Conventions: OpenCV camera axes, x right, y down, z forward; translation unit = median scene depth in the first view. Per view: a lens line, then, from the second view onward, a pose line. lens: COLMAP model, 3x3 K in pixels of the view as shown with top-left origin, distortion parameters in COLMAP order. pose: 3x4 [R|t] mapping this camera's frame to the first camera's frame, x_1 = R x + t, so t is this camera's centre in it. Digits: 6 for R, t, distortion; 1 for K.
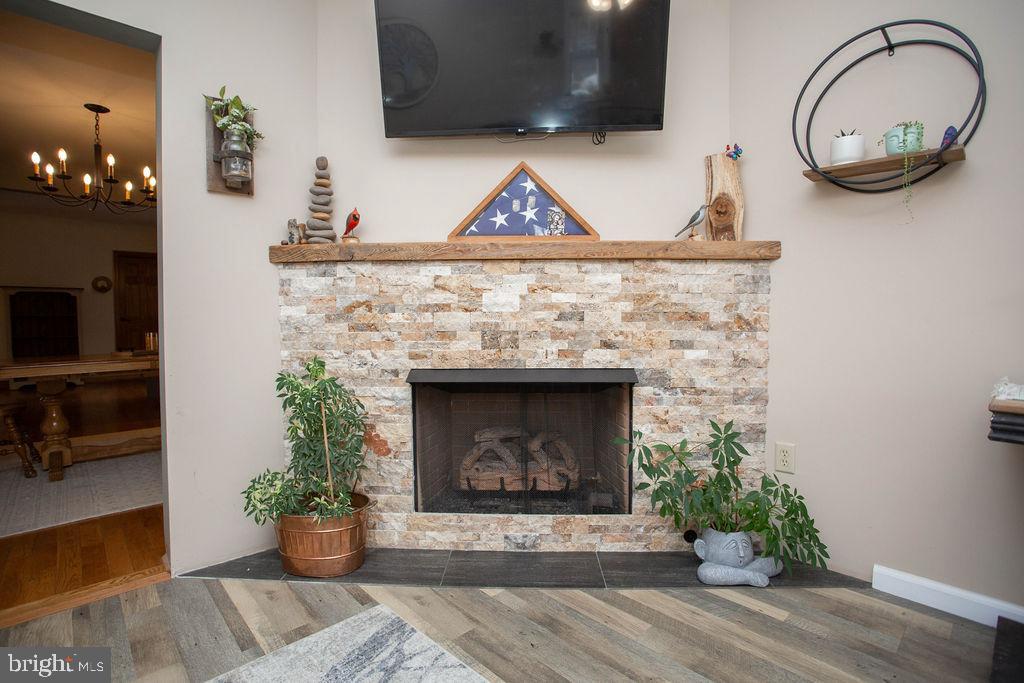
lens RADIAL K [[493.3, 0, 513.6], [0, 493.3, 344.3], [0, 0, 1]] dist [-0.036126, 0.003096]
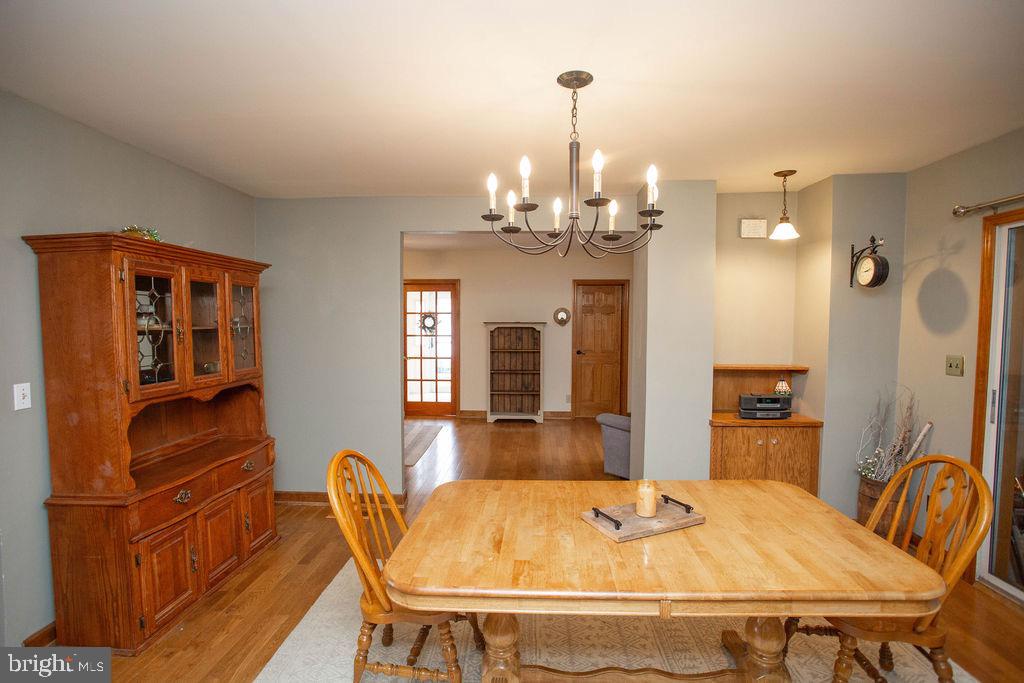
lens RADIAL K [[493.3, 0, 508.9], [0, 493.3, 344.2], [0, 0, 1]] dist [-0.036126, 0.003096]
pose [[0.694388, 0.041563, -0.718400, -0.846567], [-0.037969, 0.999056, 0.021100, -0.319344], [0.718598, 0.012626, 0.695311, 0.923474]]
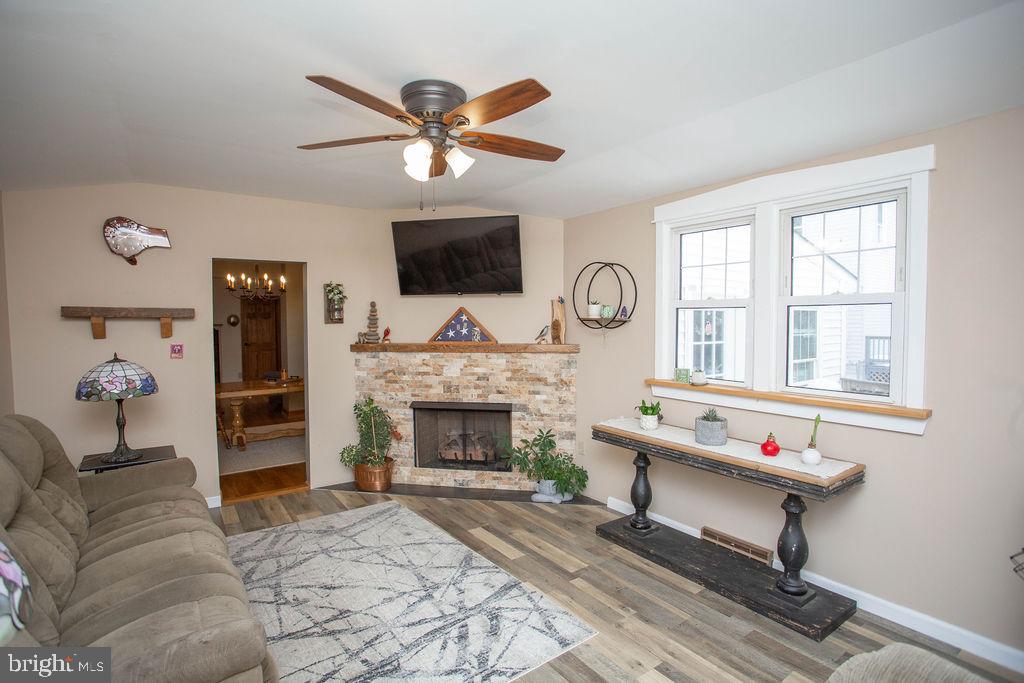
lens RADIAL K [[493.3, 0, 509.7], [0, 493.3, 347.9], [0, 0, 1]] dist [-0.036126, 0.003096]
pose [[0.990293, 0.003651, -0.138949, 0.525769], [-0.002837, 0.999978, 0.006057, -0.202482], [0.138968, -0.005604, 0.990281, -1.107728]]
